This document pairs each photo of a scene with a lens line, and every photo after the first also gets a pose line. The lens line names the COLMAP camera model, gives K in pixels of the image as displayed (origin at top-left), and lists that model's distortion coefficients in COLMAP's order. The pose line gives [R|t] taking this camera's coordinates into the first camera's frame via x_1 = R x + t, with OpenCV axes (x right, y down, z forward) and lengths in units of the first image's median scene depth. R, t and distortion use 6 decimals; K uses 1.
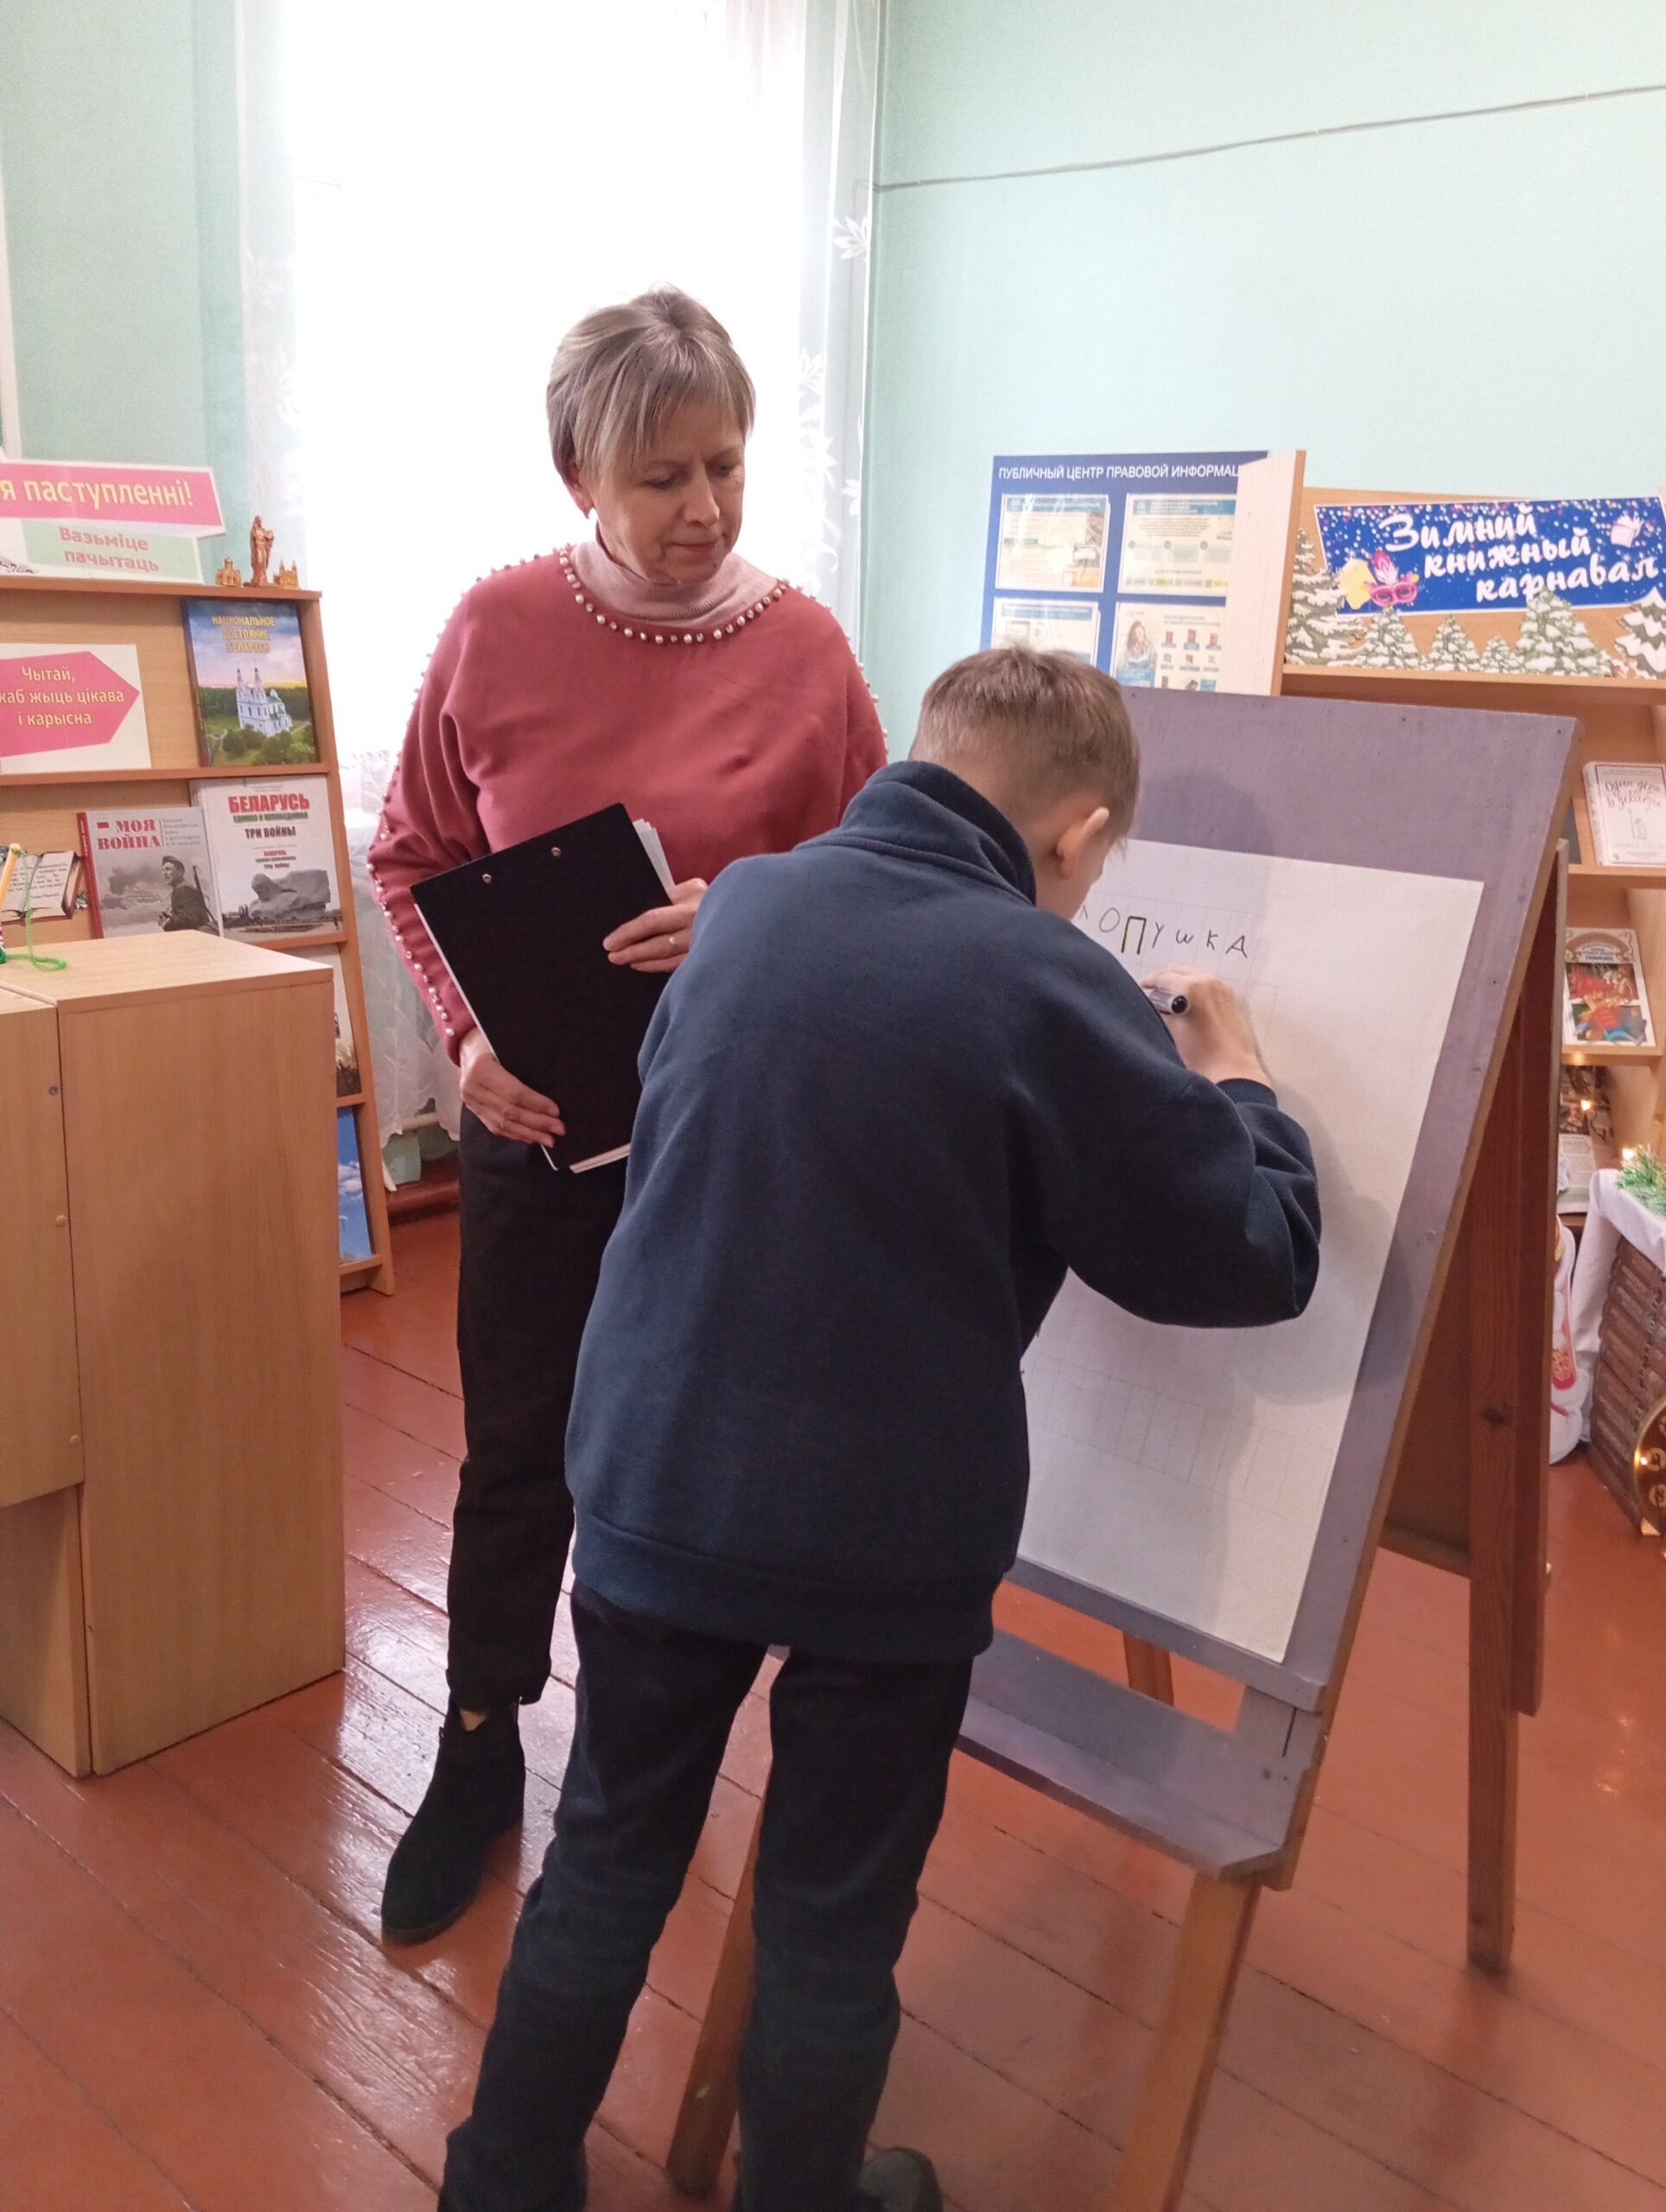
lens RADIAL K [[1918.3, 0, 828.1], [0, 1918.3, 1121.8], [0, 0, 1]] dist [0.043880, -0.062259]
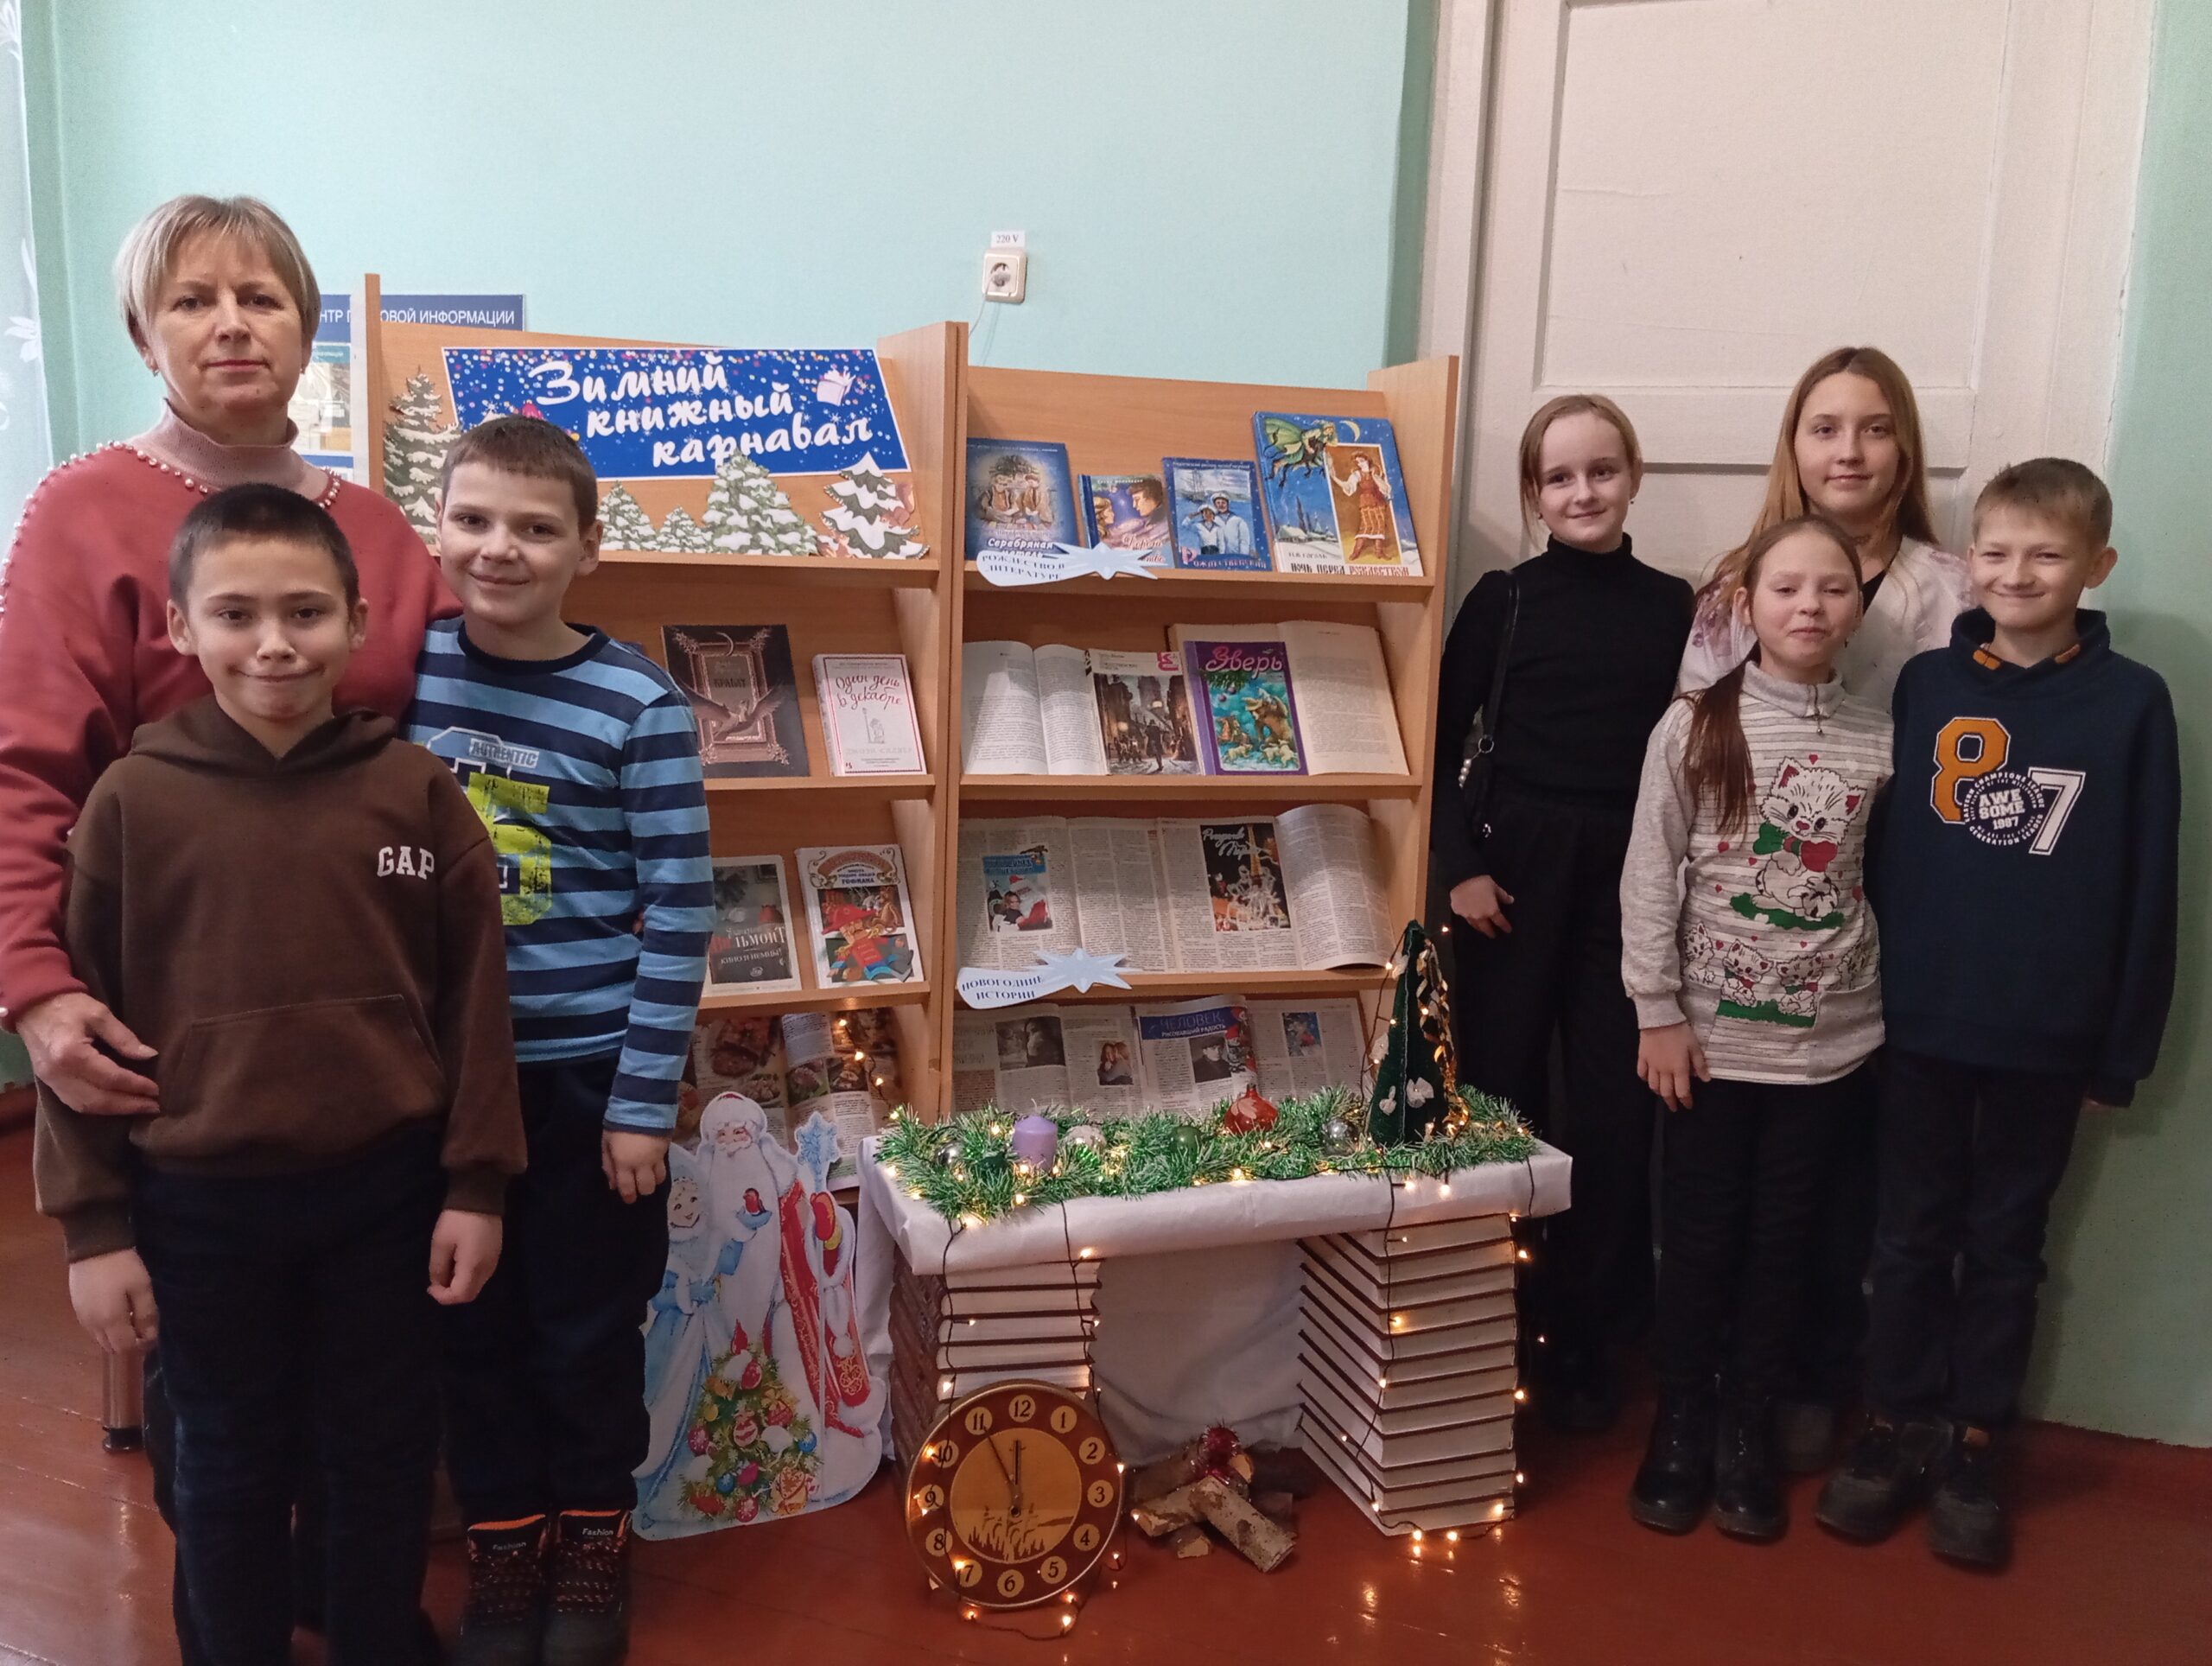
lens RADIAL K [[1918.3, 0, 1105.0], [0, 1918.3, 848.5], [0, 0, 1]] dist [0.043880, -0.062259]
pose [[0.941384, -0.064529, 0.331107, 0.231856], [0.088669, 0.994353, -0.058309, -0.041880], [-0.325475, 0.084250, 0.941790, 0.174232]]
